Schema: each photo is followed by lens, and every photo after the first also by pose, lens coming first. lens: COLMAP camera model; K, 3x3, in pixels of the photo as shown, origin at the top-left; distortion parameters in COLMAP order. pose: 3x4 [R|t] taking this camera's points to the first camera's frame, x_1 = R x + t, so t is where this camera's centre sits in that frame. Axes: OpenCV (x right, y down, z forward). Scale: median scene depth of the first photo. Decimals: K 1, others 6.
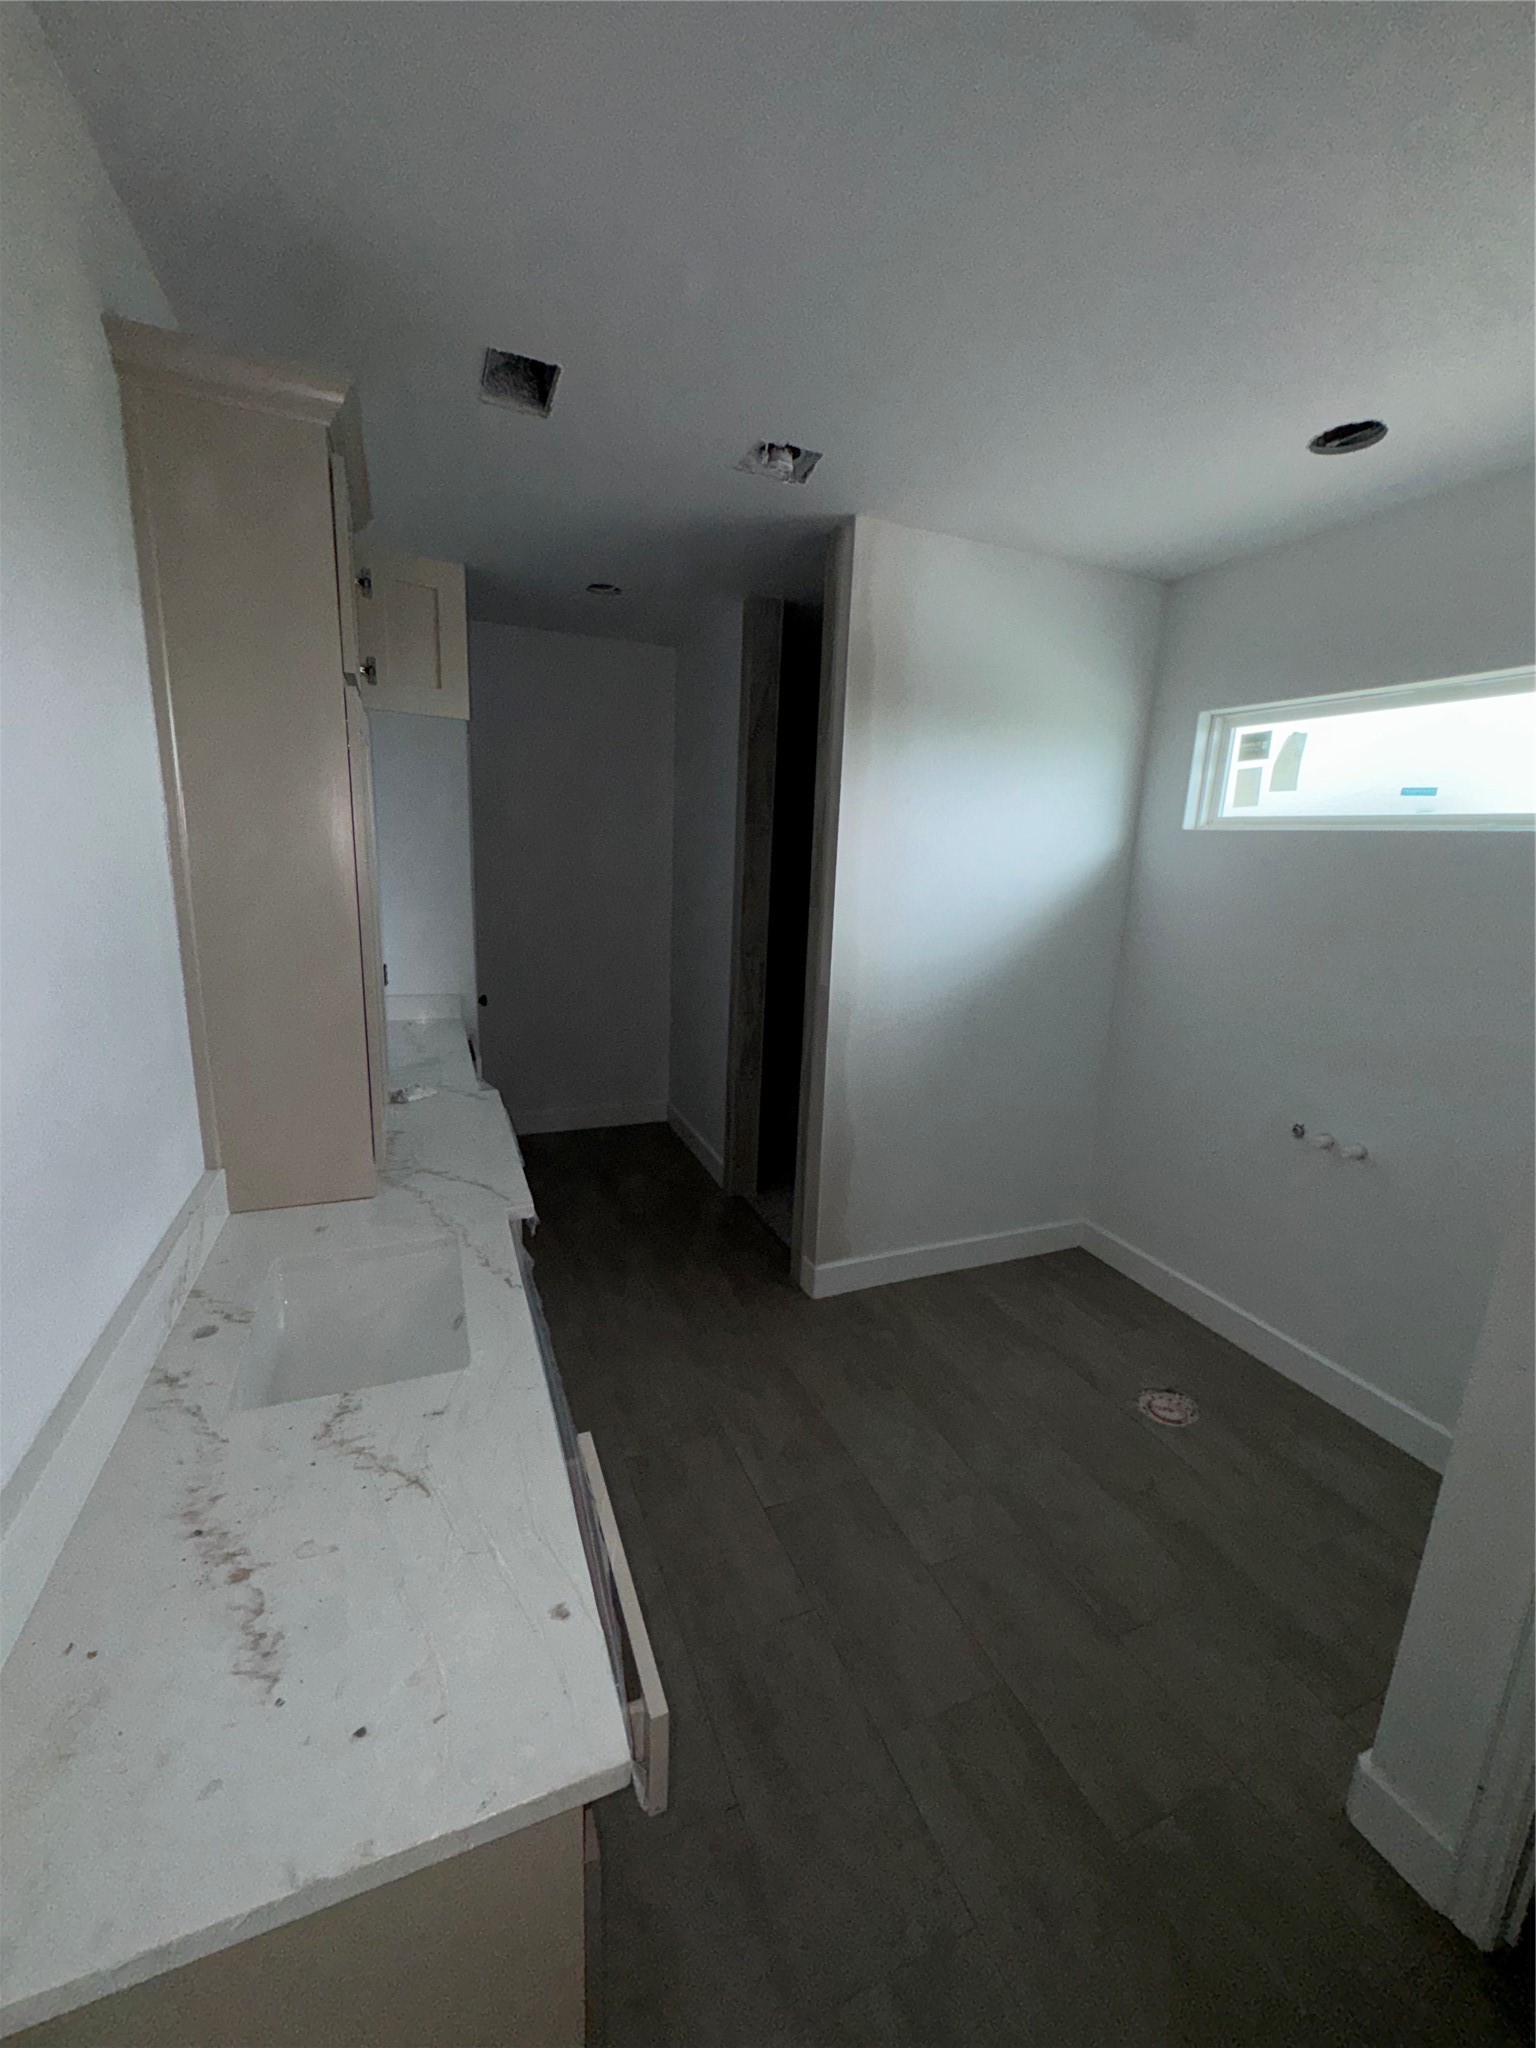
lens RADIAL K [[819.1, 0, 764.6], [0, 819.1, 1025.5], [0, 0, 1]] dist [-0.002885, -0.000191]
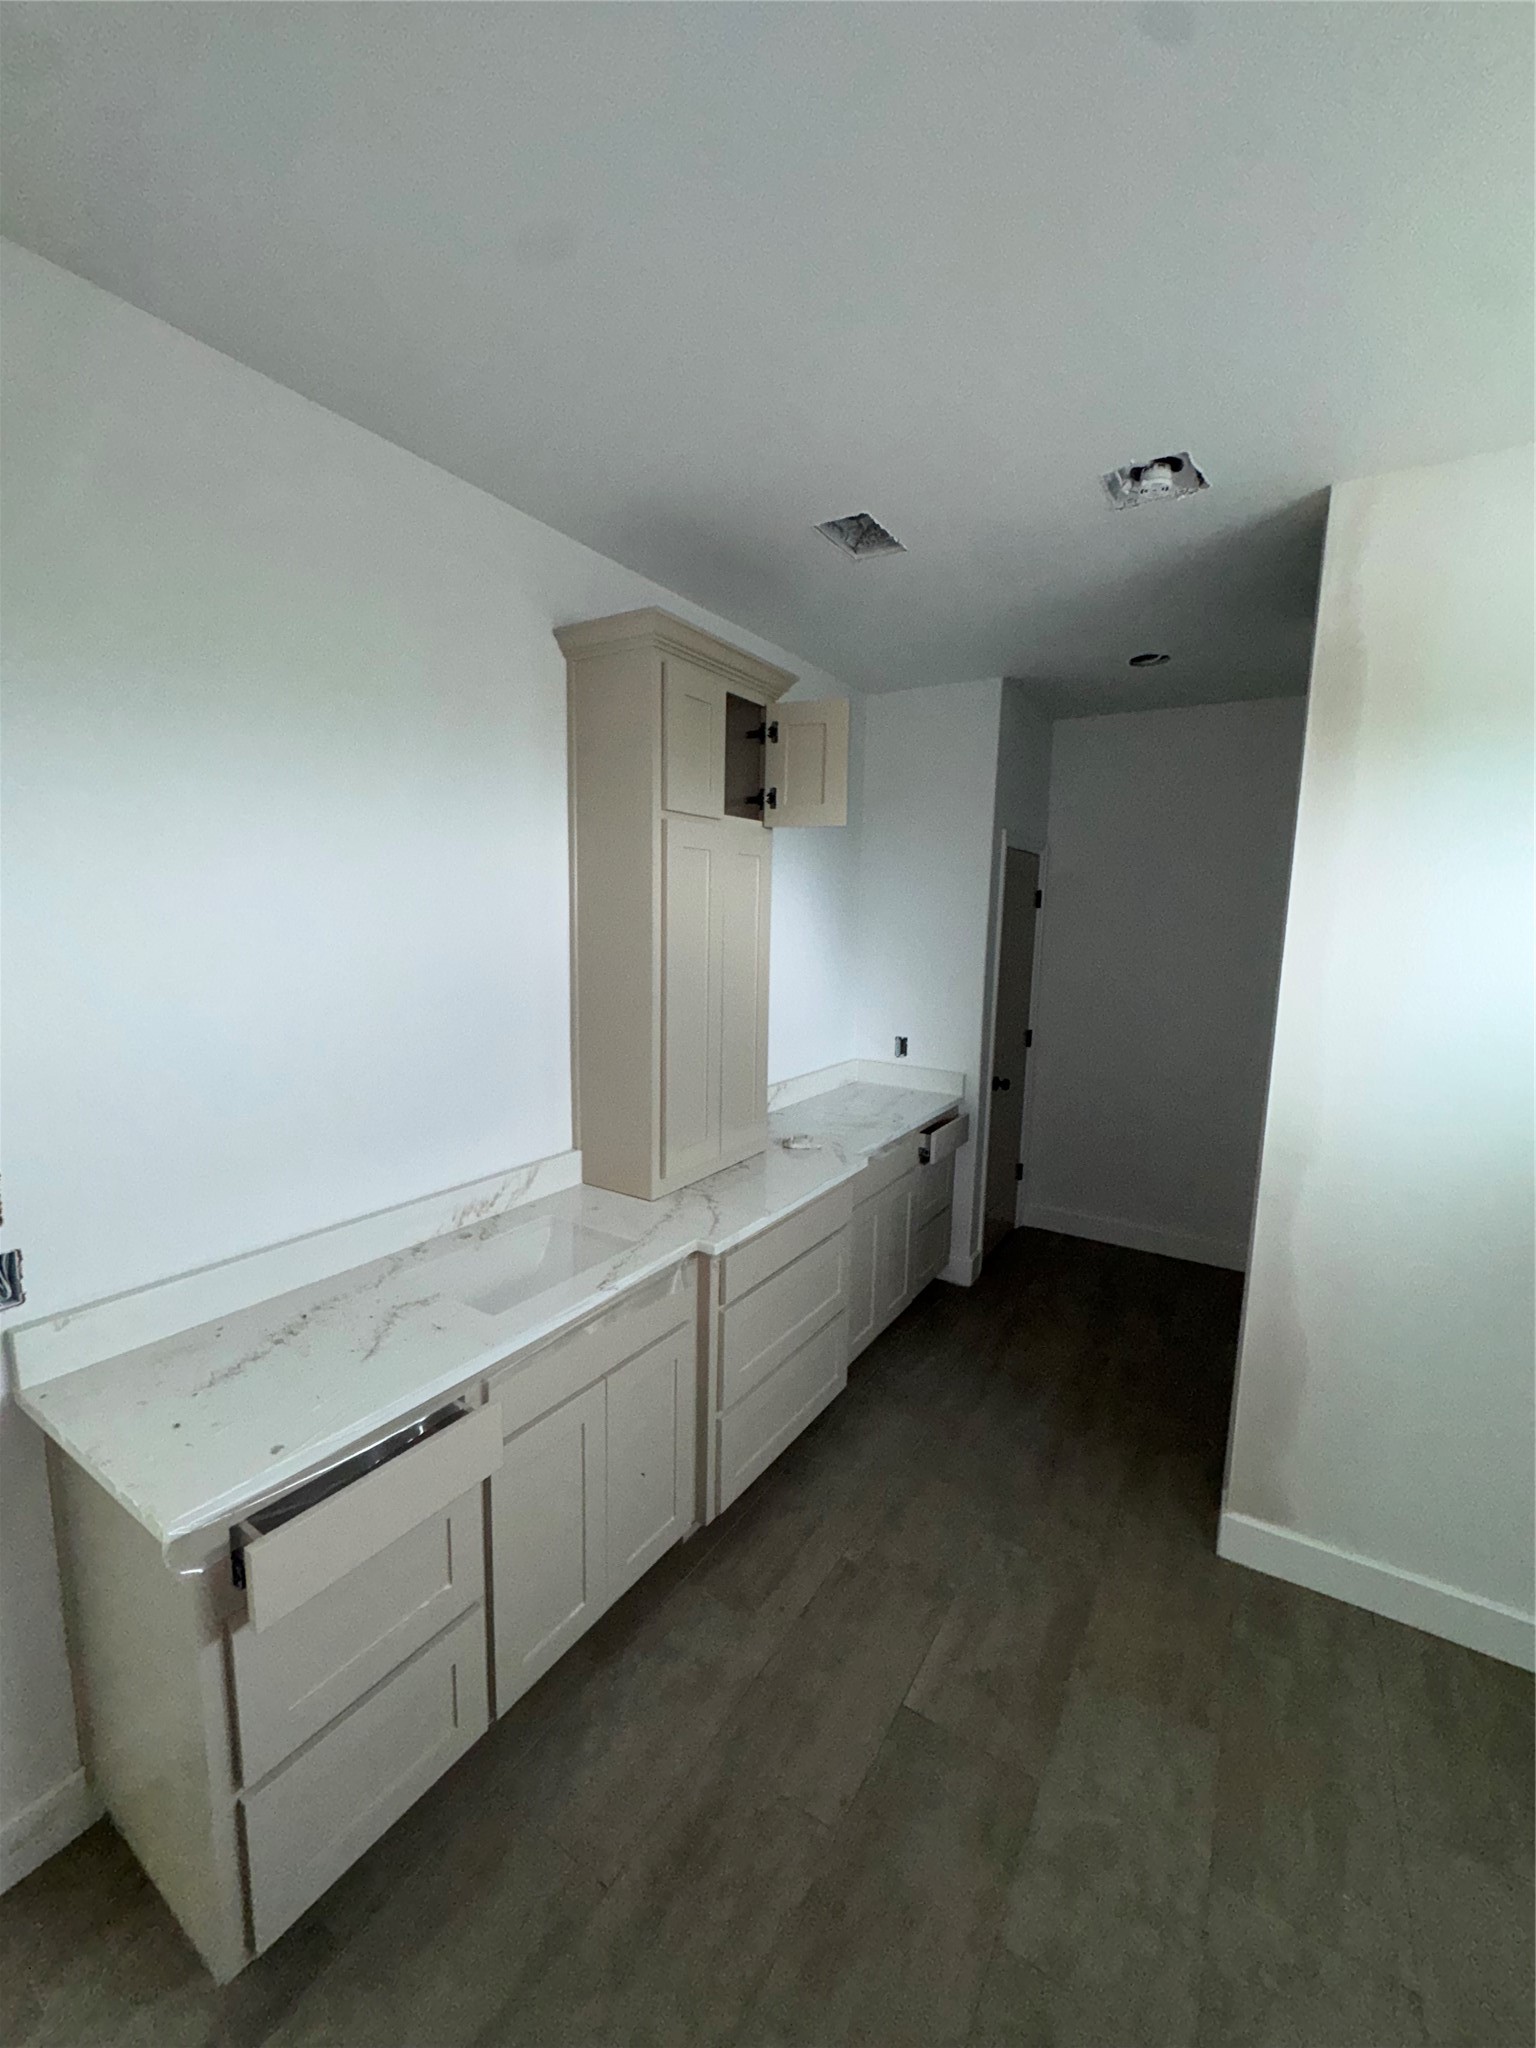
lens RADIAL K [[819.1, 0, 762.9], [0, 819.1, 1020.6], [0, 0, 1]] dist [-0.002885, -0.000191]
pose [[0.571710, 0.076137, -0.816915, 0.489254], [-0.167794, 0.985490, -0.025581, -0.050650], [0.803114, 0.151698, 0.576190, 0.260678]]
